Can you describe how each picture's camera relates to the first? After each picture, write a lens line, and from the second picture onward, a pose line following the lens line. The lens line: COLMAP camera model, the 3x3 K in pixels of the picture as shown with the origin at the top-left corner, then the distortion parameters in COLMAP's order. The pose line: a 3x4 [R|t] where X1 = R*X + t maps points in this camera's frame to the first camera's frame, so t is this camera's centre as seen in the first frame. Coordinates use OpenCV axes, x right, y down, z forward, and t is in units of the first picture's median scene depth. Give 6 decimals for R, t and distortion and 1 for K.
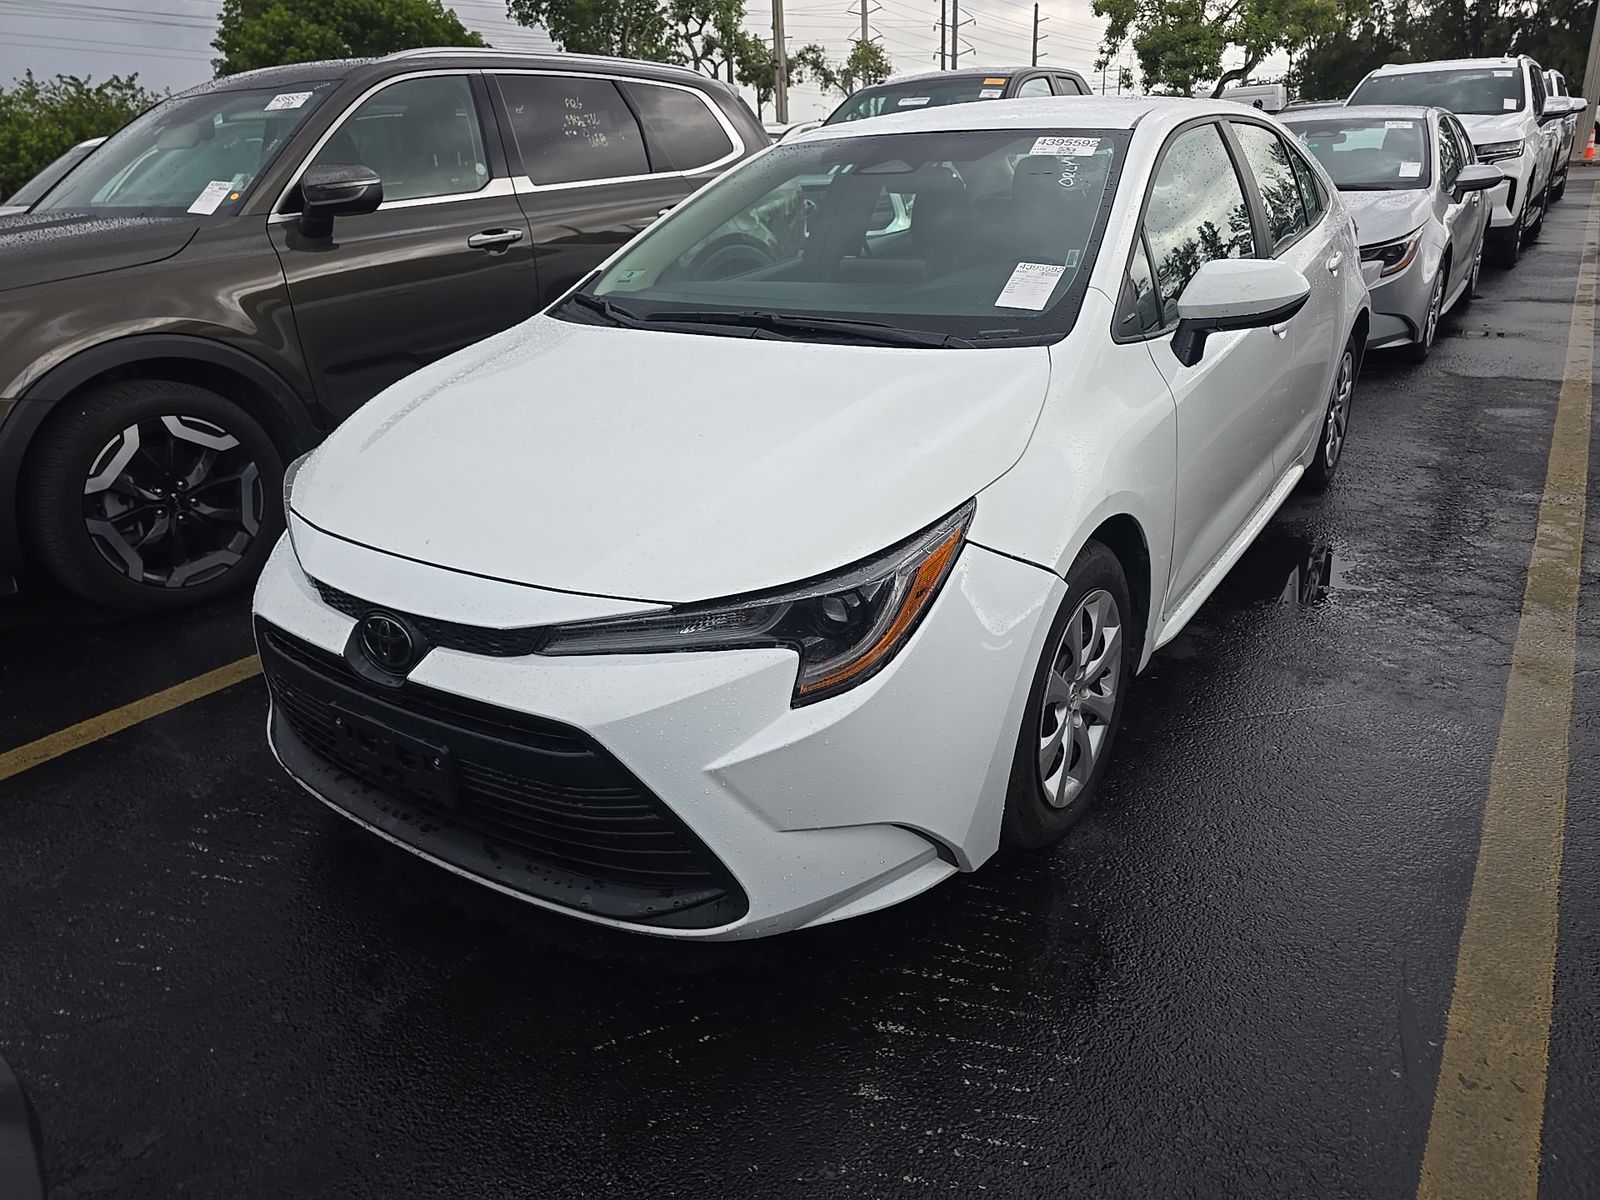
lens RADIAL K [[1079.8, 0, 805.0], [0, 1079.8, 598.1], [0, 0, 1]] dist [0.035026, -0.028700]
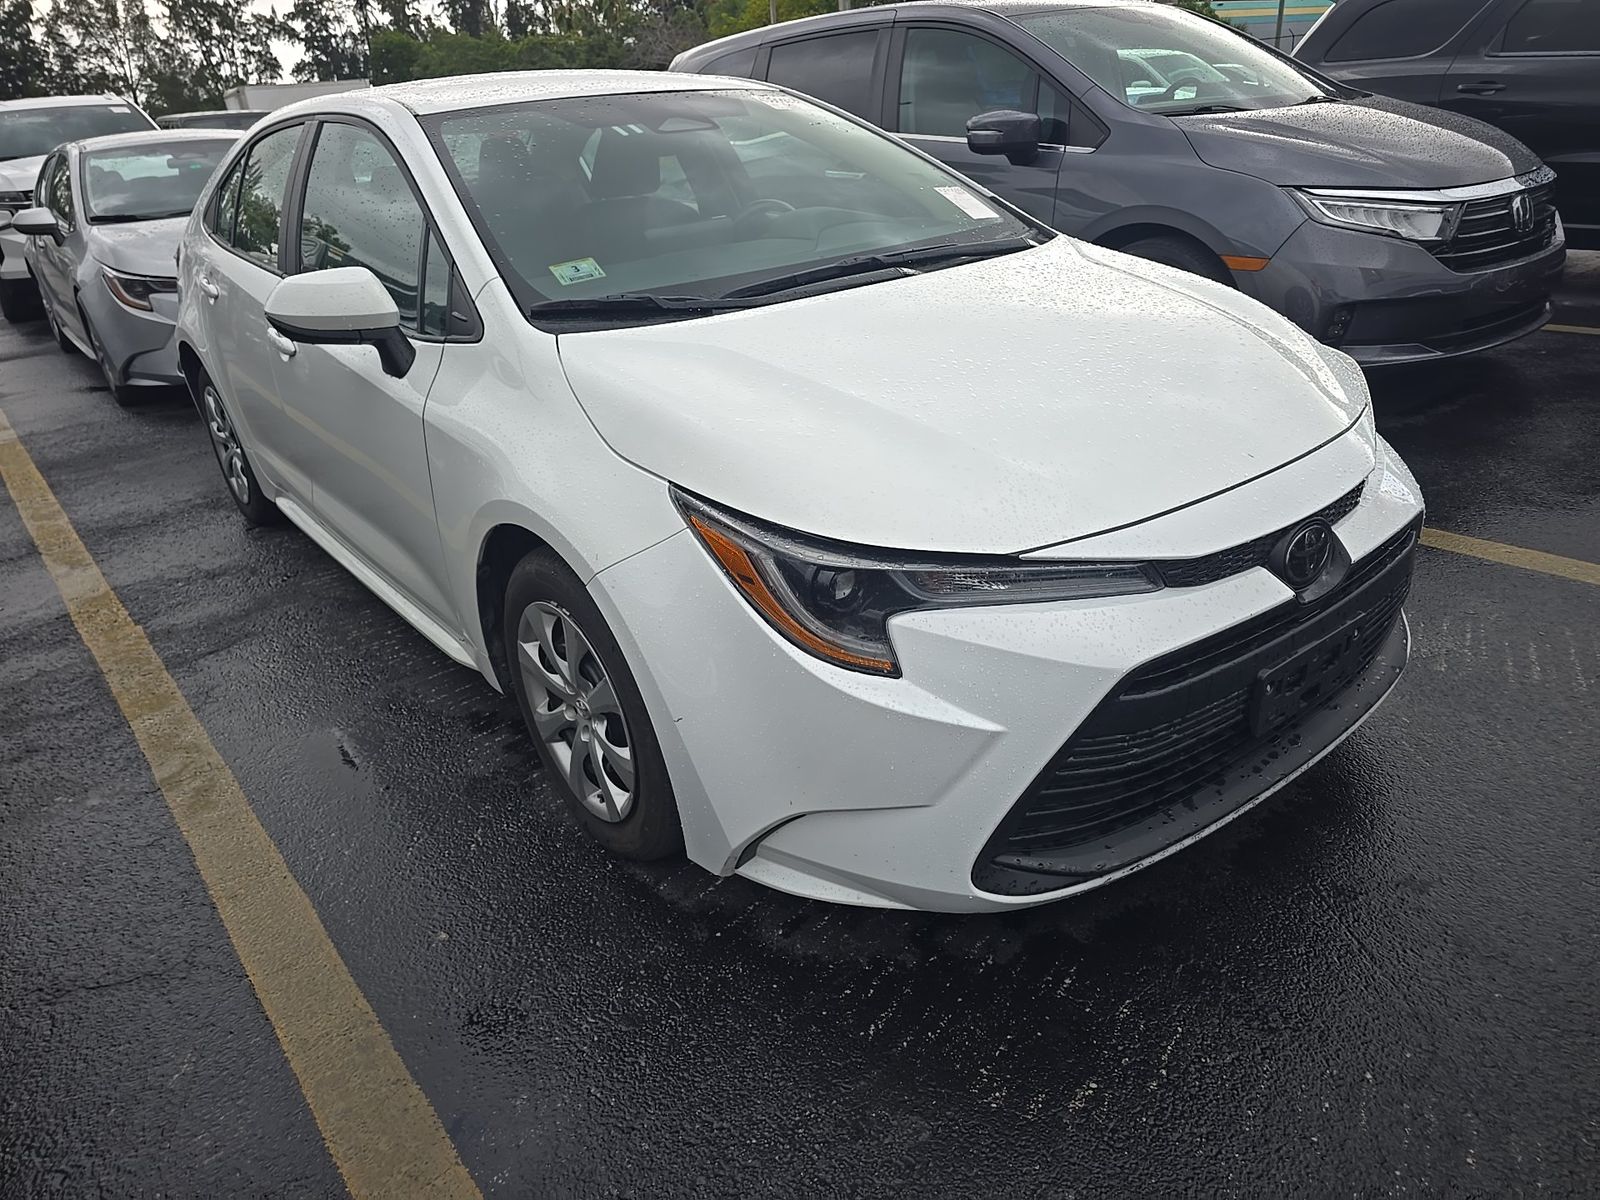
lens RADIAL K [[1079.8, 0, 793.5], [0, 1079.8, 600.3], [0, 0, 1]] dist [0.035026, -0.028700]
pose [[0.300732, -0.381036, 0.874283, -0.719783], [0.420514, 0.875774, 0.237039, -0.178317], [-0.855995, 0.296363, 0.423604, 0.523567]]
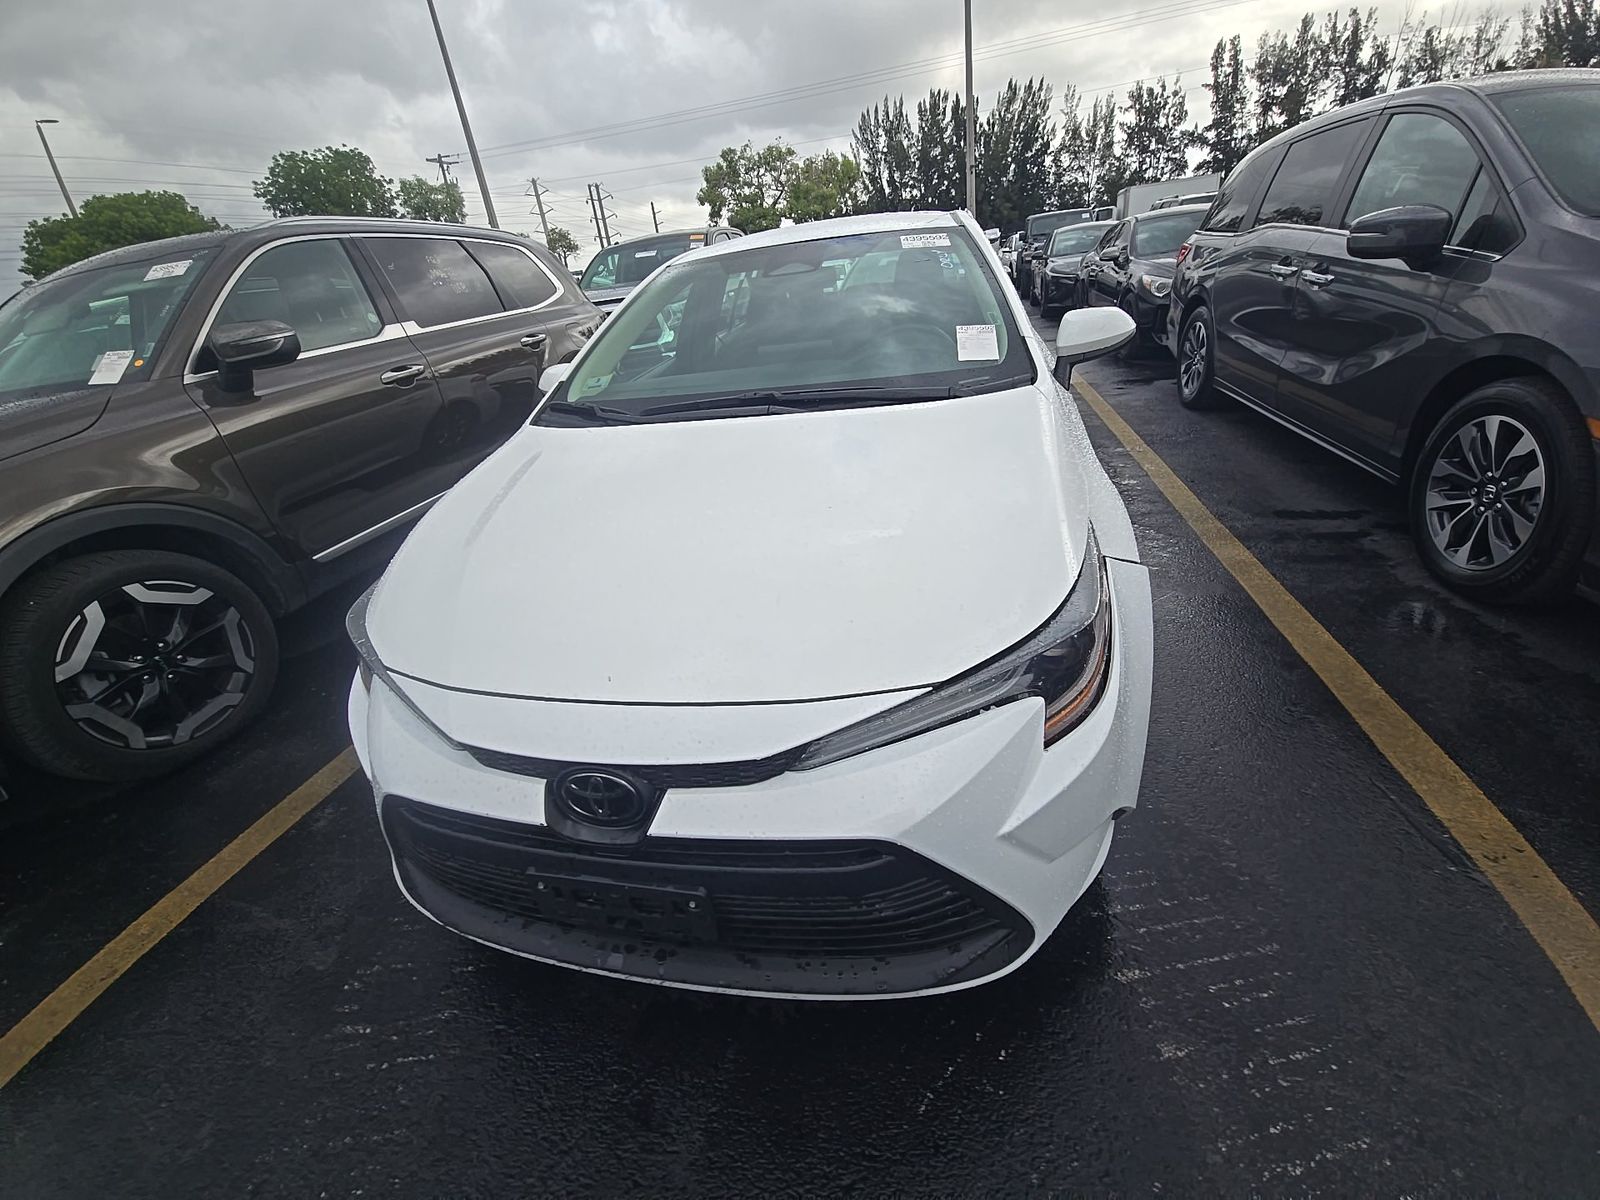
lens RADIAL K [[648.7, 0, 805.1], [0, 648.7, 600.4], [0, 0, 1]] dist [0.004697, -0.004775]
pose [[0.925998, -0.230144, 0.299268, -0.184577], [0.214937, 0.973073, 0.083253, -0.067613], [-0.310369, -0.012768, 0.950530, 0.227731]]
